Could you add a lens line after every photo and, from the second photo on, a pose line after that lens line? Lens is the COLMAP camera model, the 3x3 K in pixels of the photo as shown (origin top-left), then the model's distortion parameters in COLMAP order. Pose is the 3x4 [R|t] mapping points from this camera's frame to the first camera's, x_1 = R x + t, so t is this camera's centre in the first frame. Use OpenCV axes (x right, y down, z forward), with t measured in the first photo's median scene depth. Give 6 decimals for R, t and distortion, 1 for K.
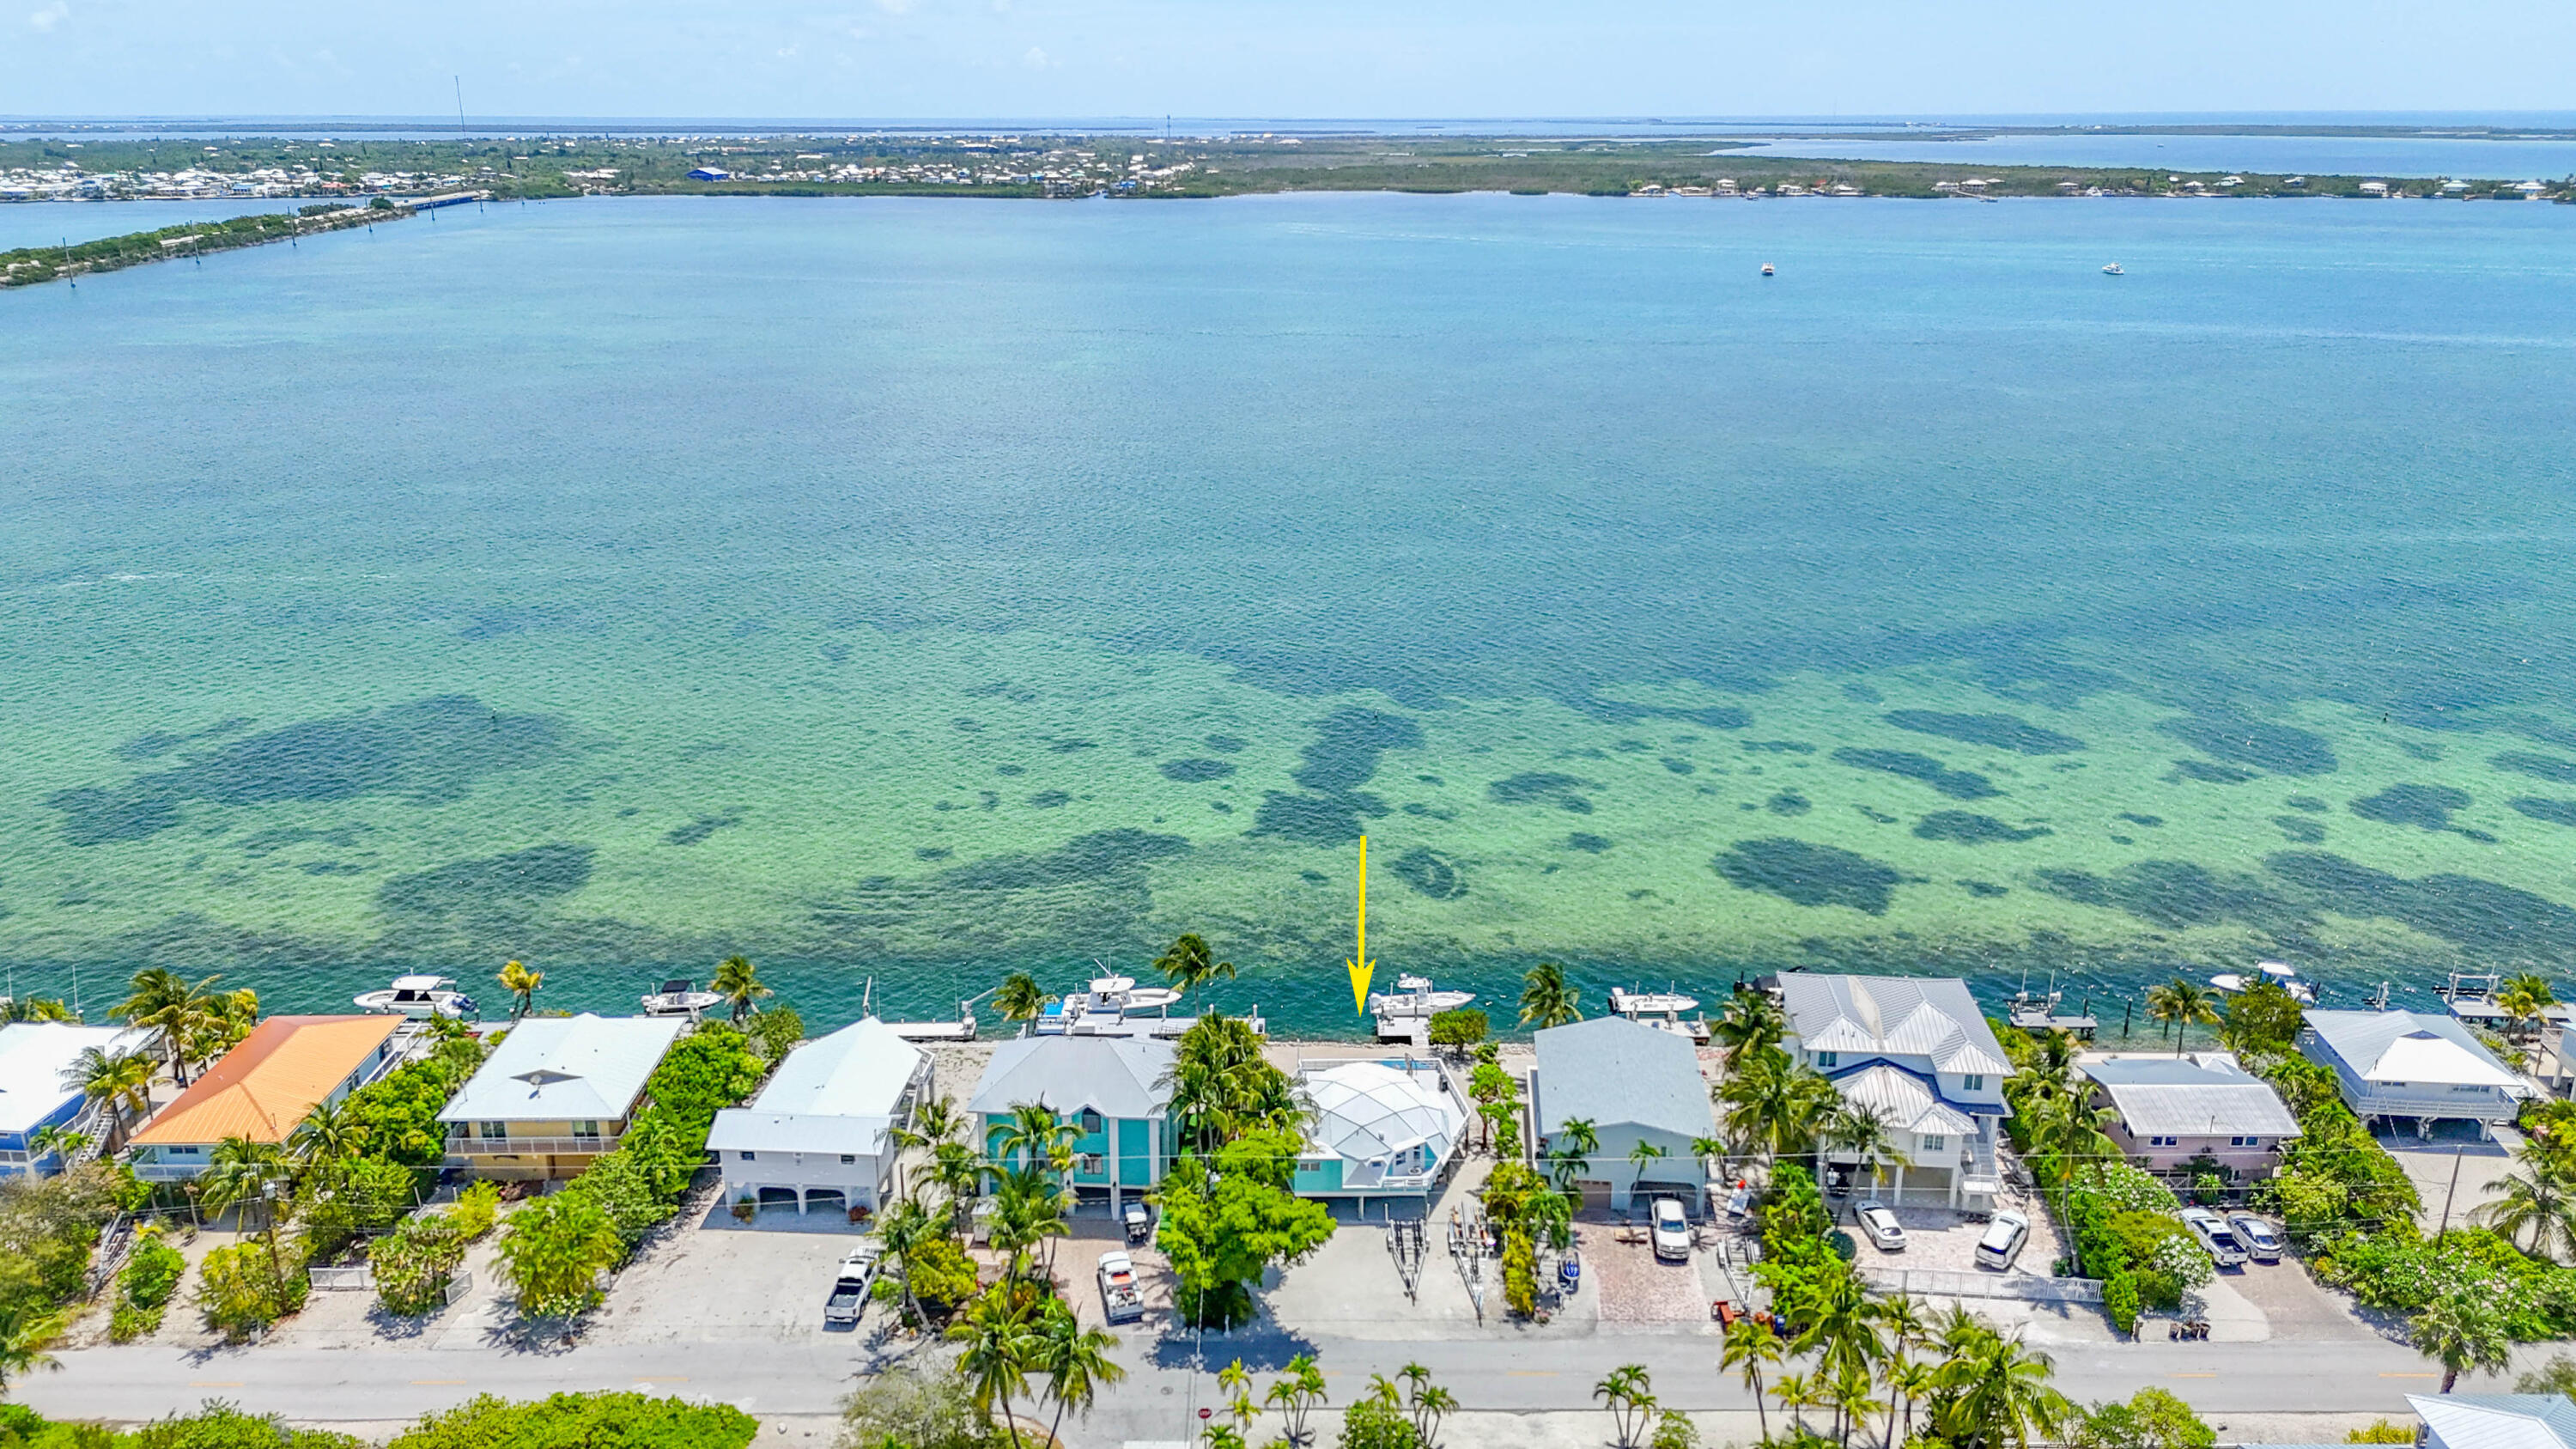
lens RADIAL K [[1890.7, 0, 1283.6], [0, 1890.7, 709.0], [0, 0, 1]] dist [0.066760, -0.063363]
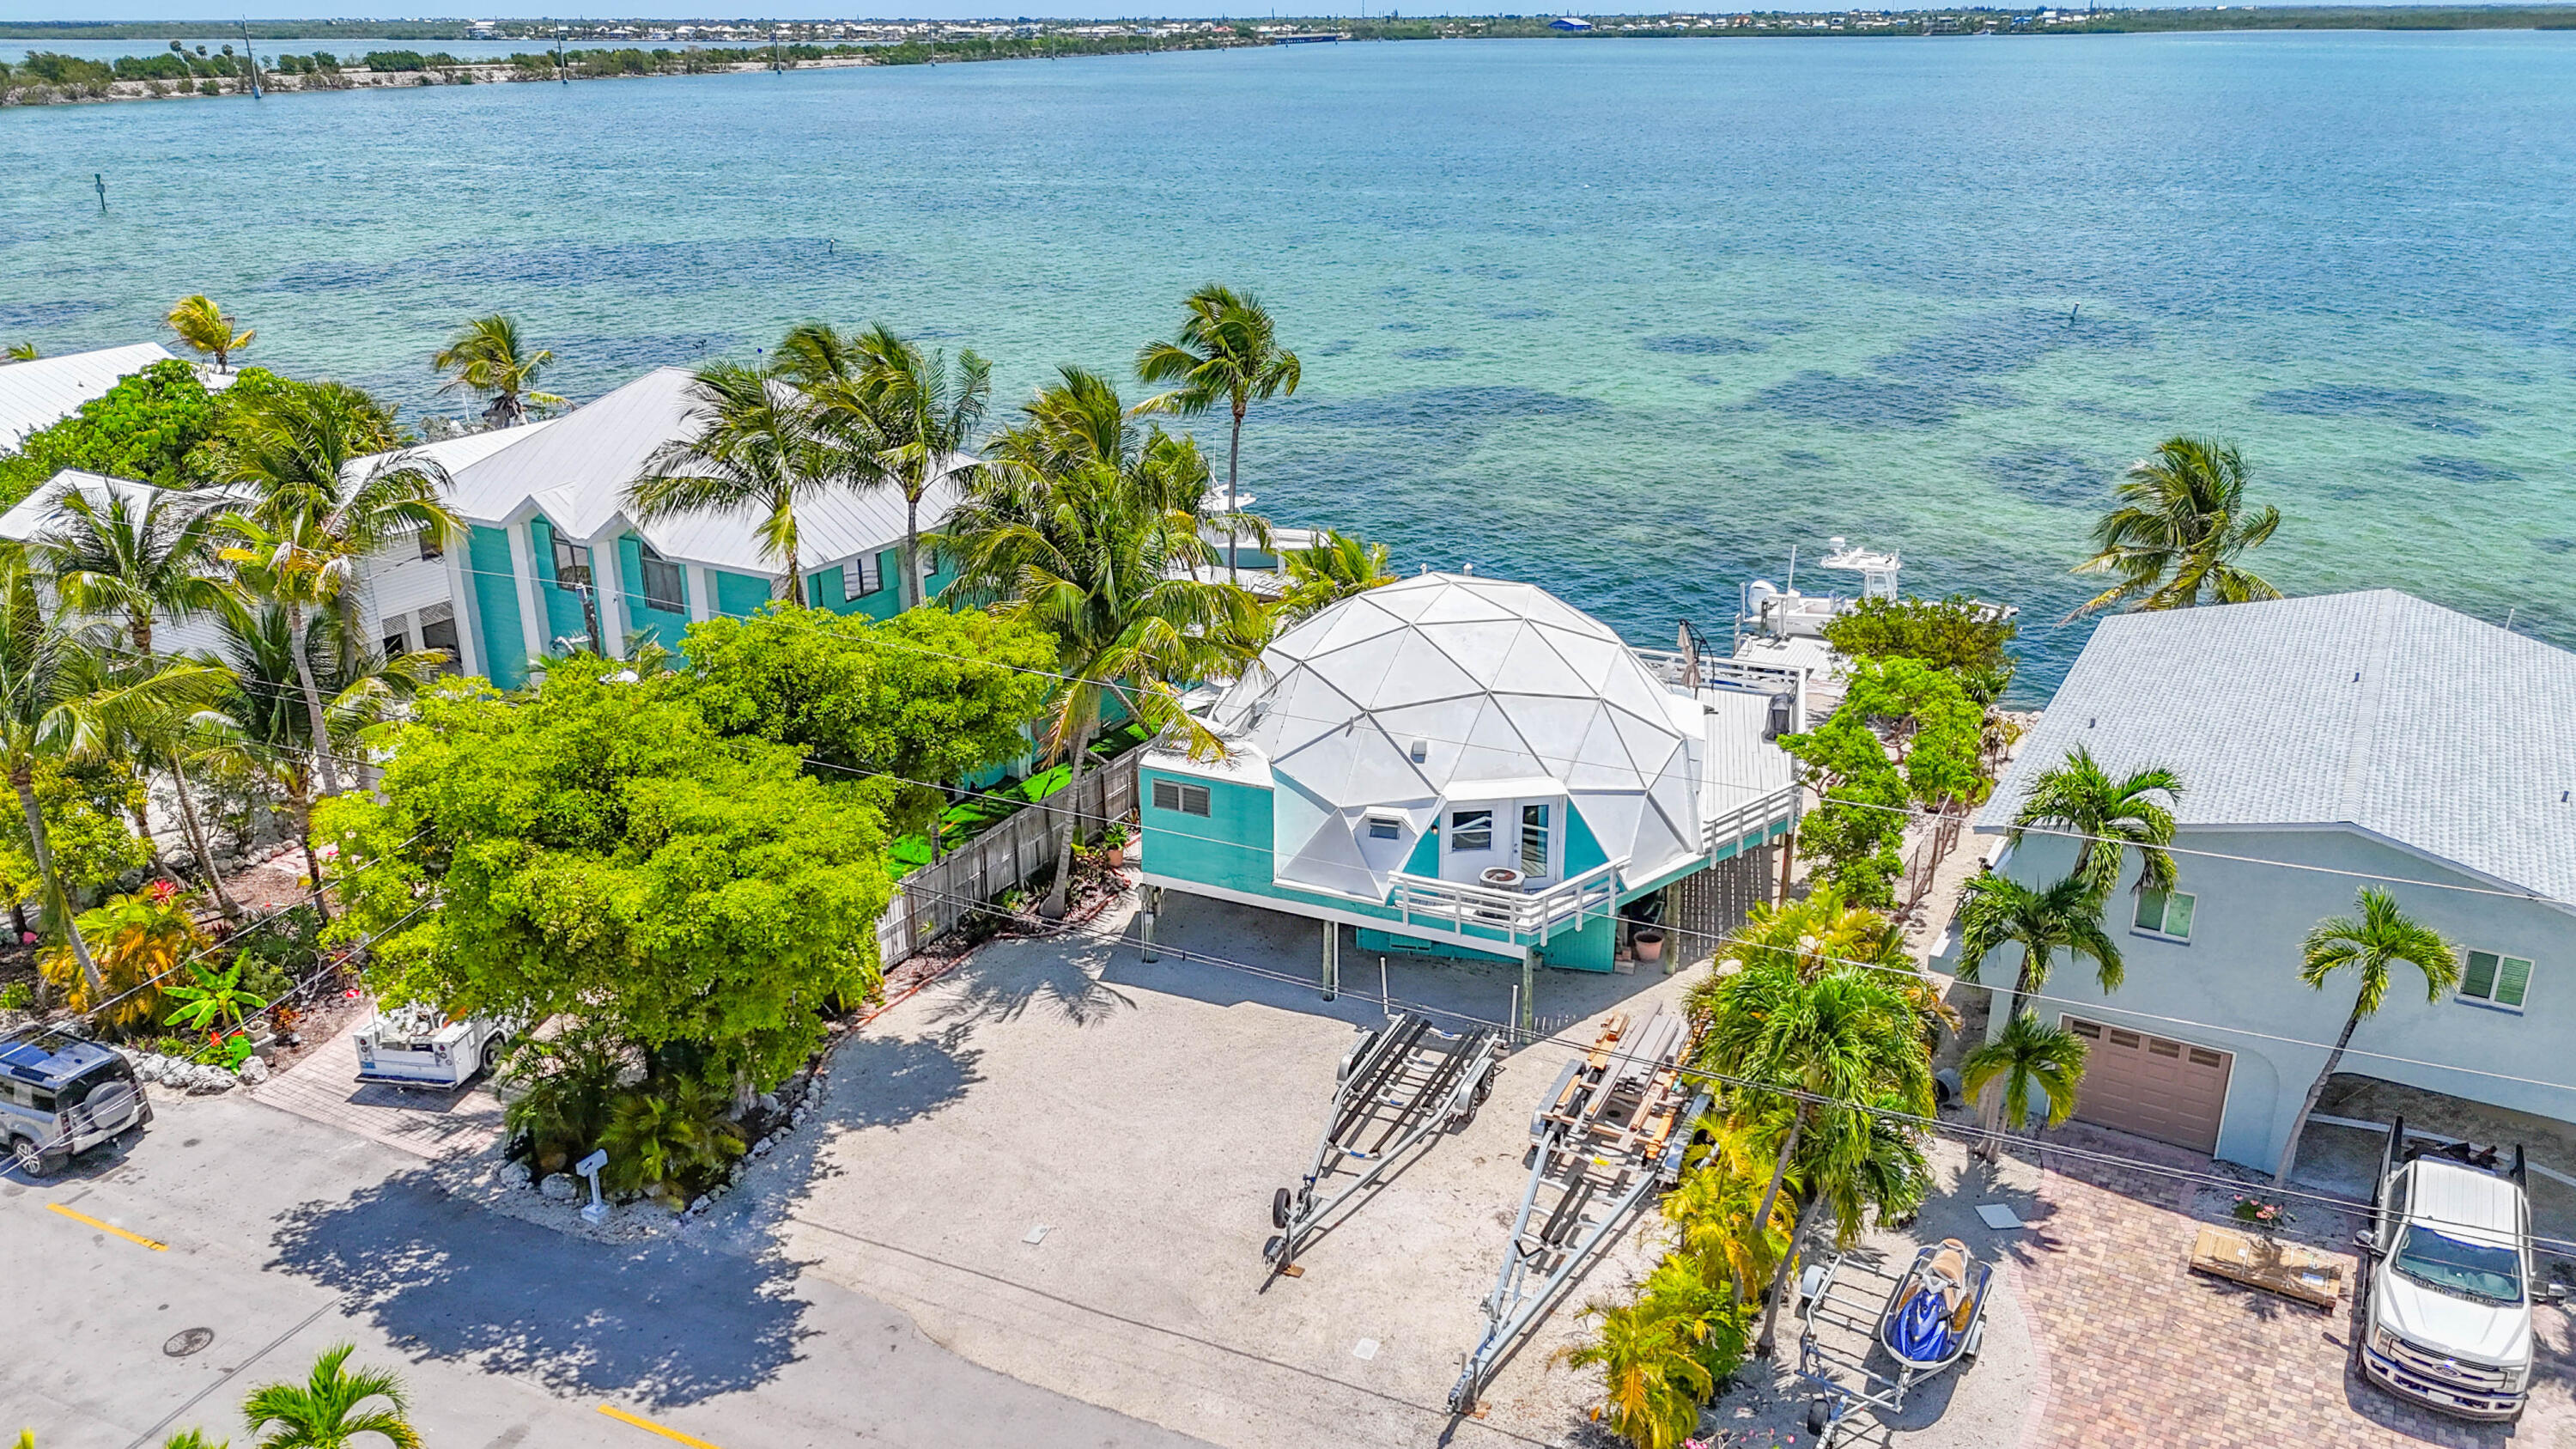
lens RADIAL K [[1890.7, 0, 1292.3], [0, 1890.7, 715.2], [0, 0, 1]] dist [0.066760, -0.063363]
pose [[0.905366, 0.145187, -0.399042, 0.156221], [-0.125031, 0.989219, 0.076239, 0.200891], [0.405808, -0.019132, 0.913758, 0.716455]]
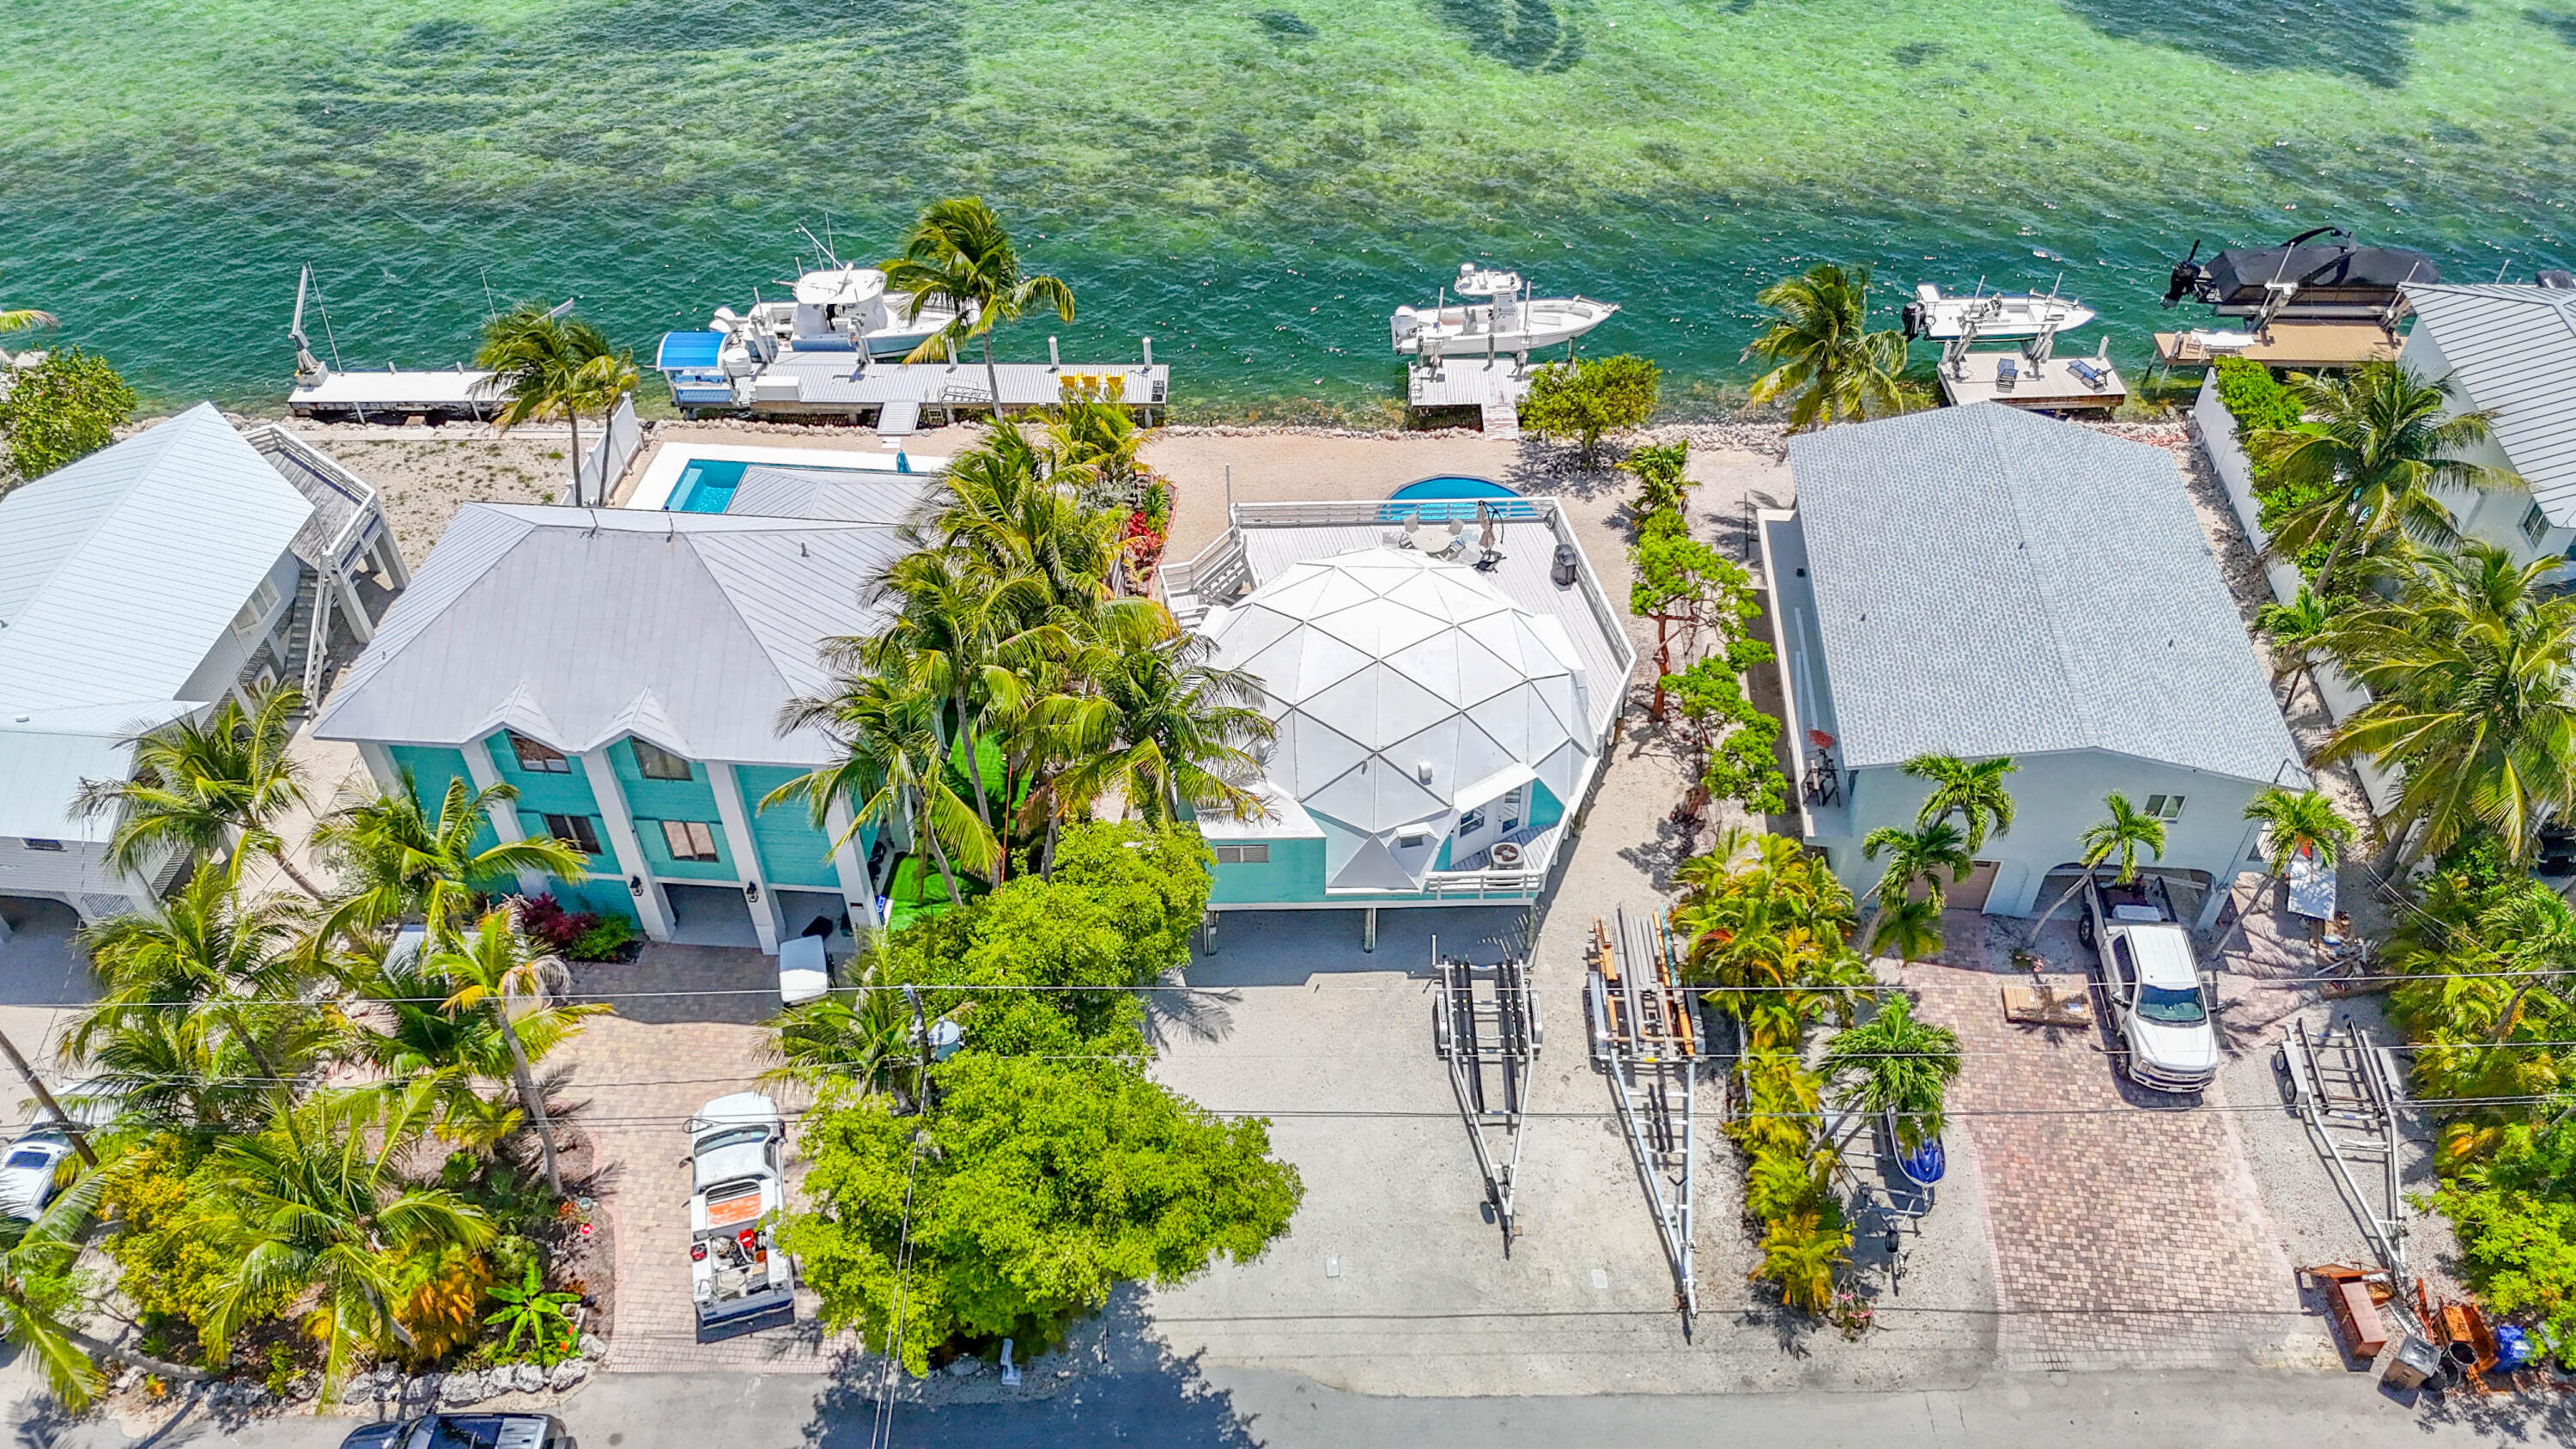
lens RADIAL K [[1890.7, 0, 1289.6], [0, 1890.7, 718.0], [0, 0, 1]] dist [0.066760, -0.063363]
pose [[0.999973, -0.007348, -0.000063, 0.023904], [0.006629, 0.898363, 0.439203, 0.044716], [-0.003171, -0.439192, 0.898388, 0.661838]]
